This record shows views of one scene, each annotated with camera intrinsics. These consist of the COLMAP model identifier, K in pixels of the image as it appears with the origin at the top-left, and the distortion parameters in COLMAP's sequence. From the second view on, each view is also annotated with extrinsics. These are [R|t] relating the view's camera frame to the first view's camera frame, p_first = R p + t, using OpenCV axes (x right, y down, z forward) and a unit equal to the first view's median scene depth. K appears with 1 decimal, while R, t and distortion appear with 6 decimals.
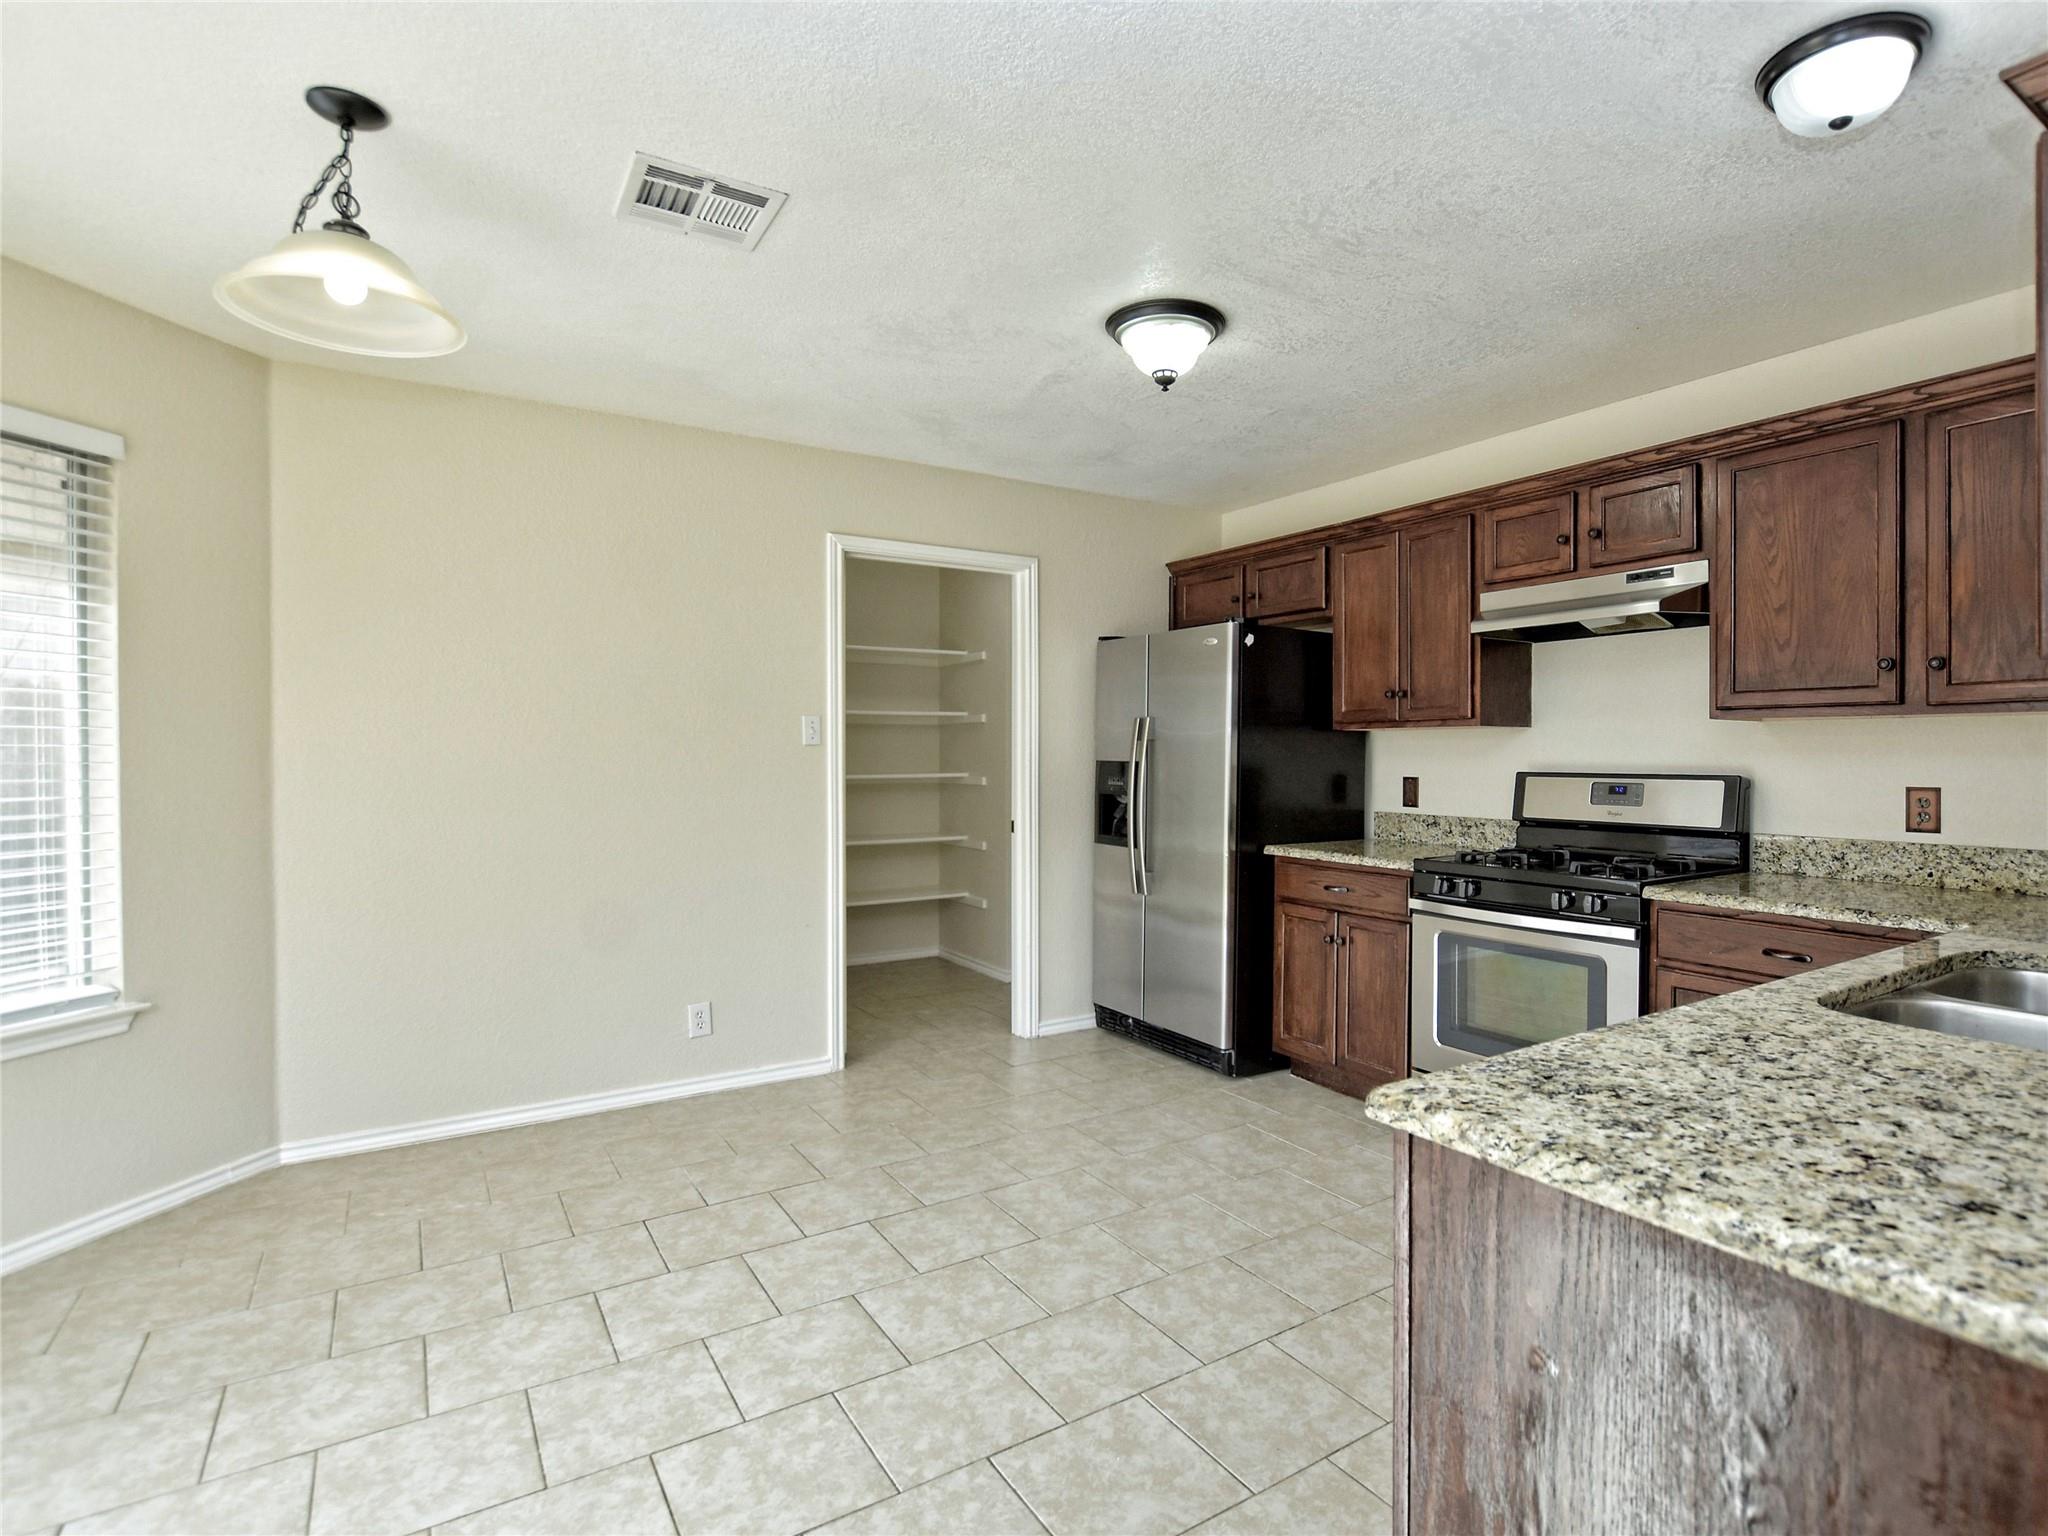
lens RADIAL K [[1025.3, 0, 1024.0], [0, 1025.3, 768.0], [0, 0, 1]] dist [-0.019842, -0.000310]
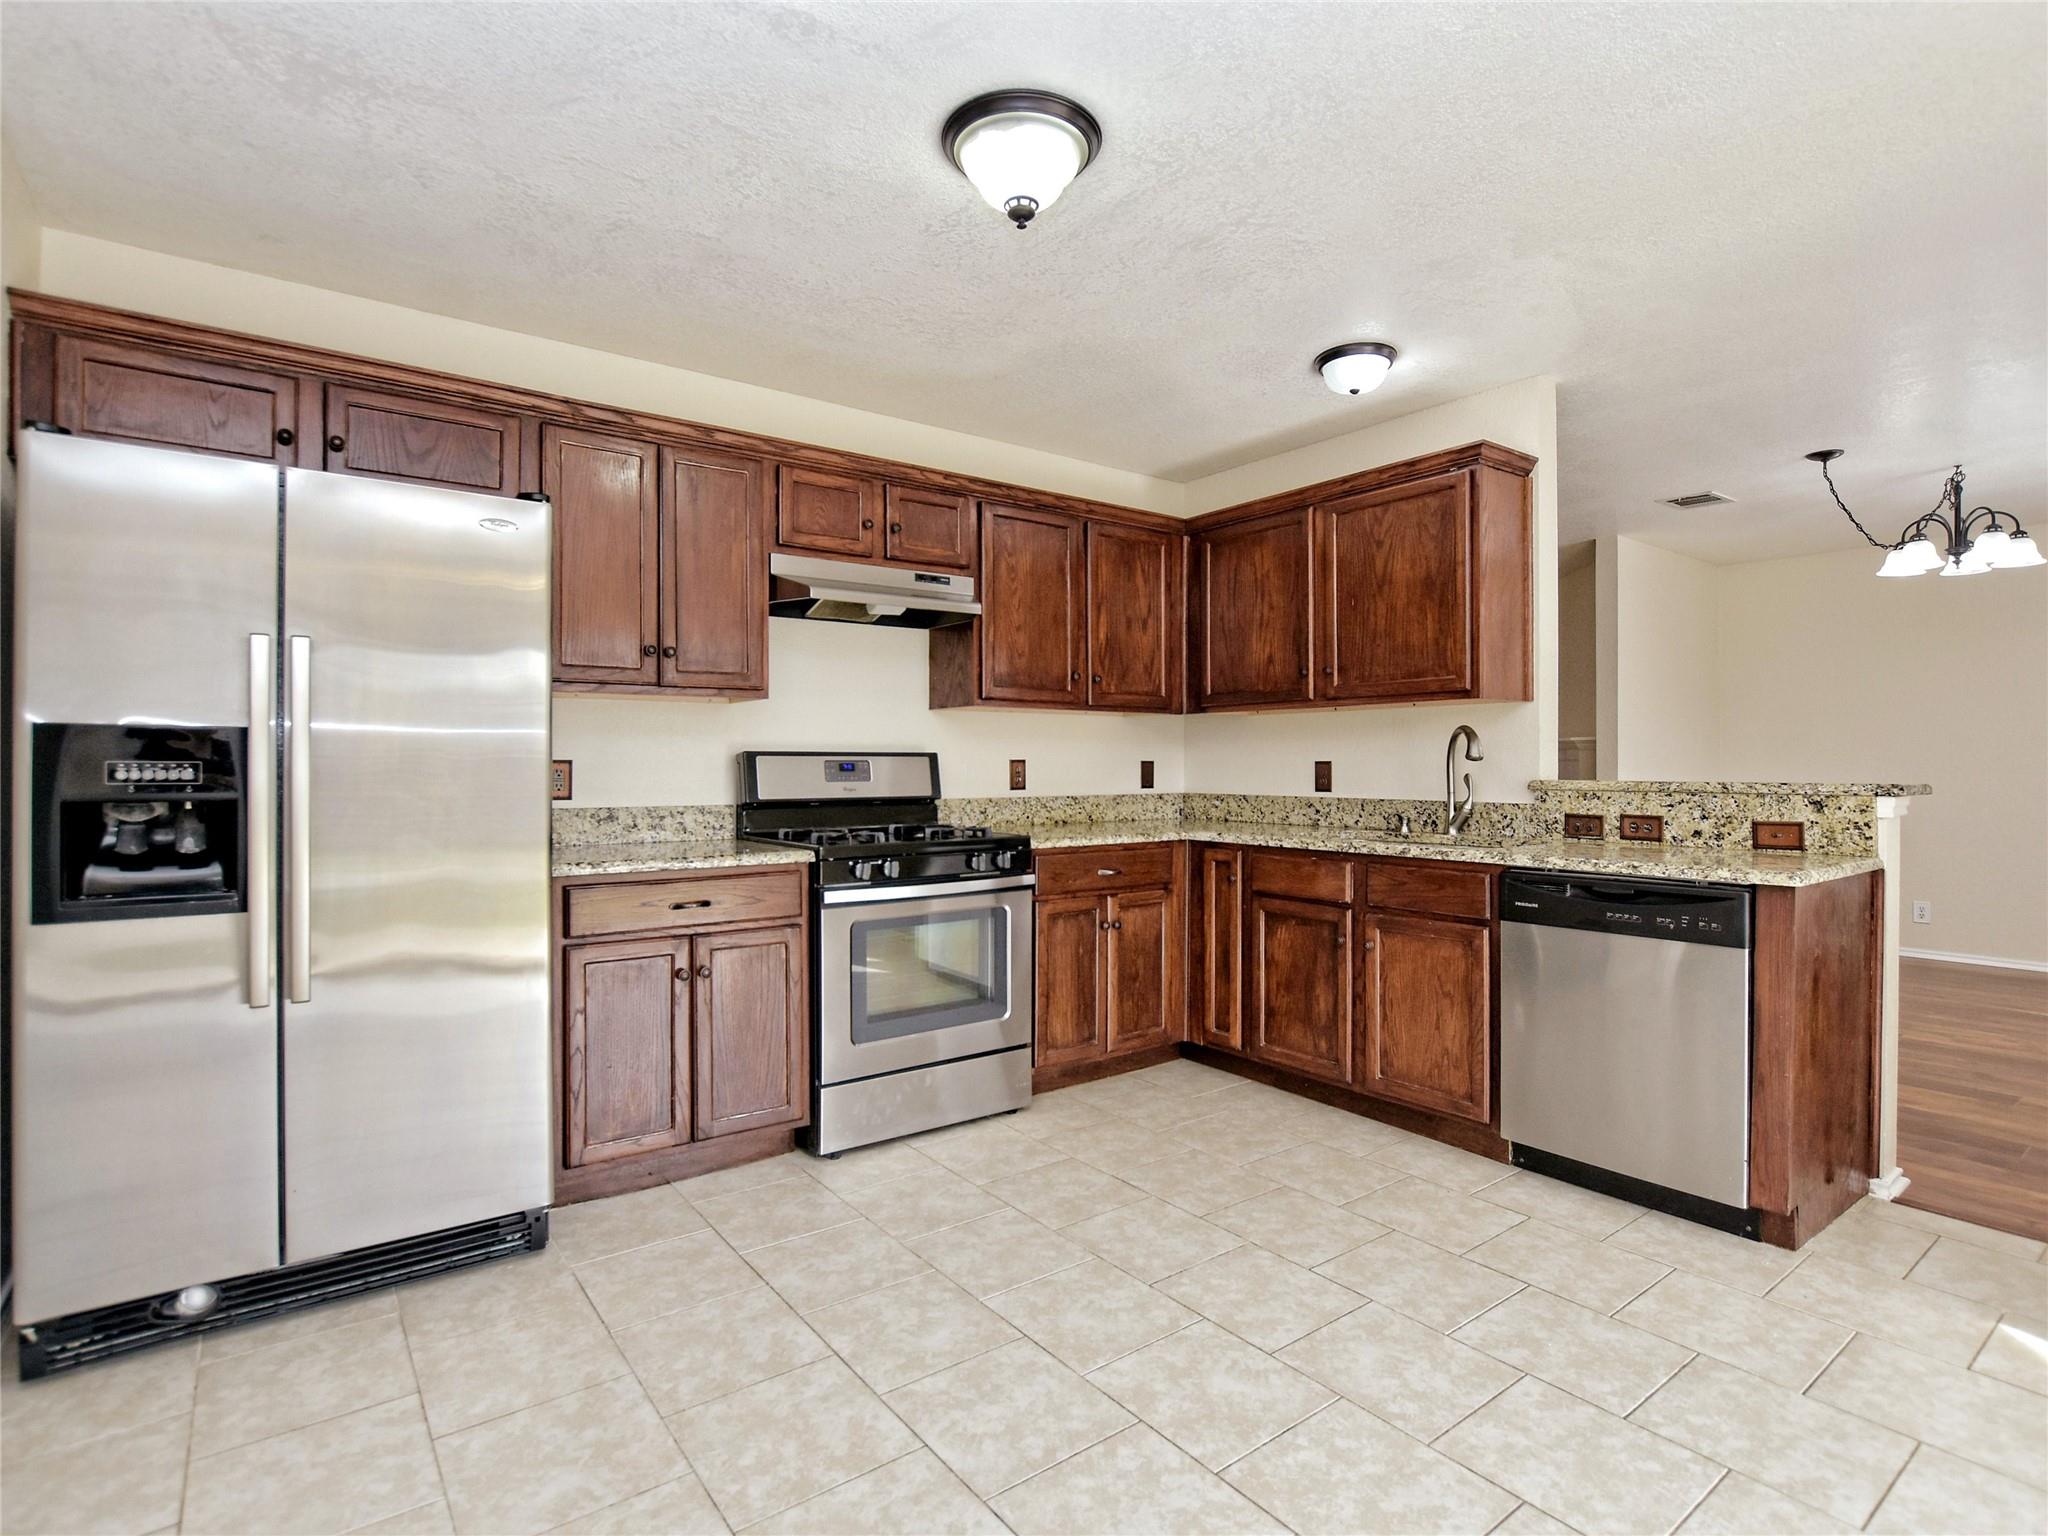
lens RADIAL K [[1062.1, 0, 1024.0], [0, 1062.1, 768.0], [0, 0, 1]] dist [-0.021815, 0.000155]
pose [[-0.113026, -0.000348, 0.993592, -0.617681], [0.014953, 0.999886, 0.002052, 0.025870], [-0.993480, 0.015089, -0.113007, 1.066385]]
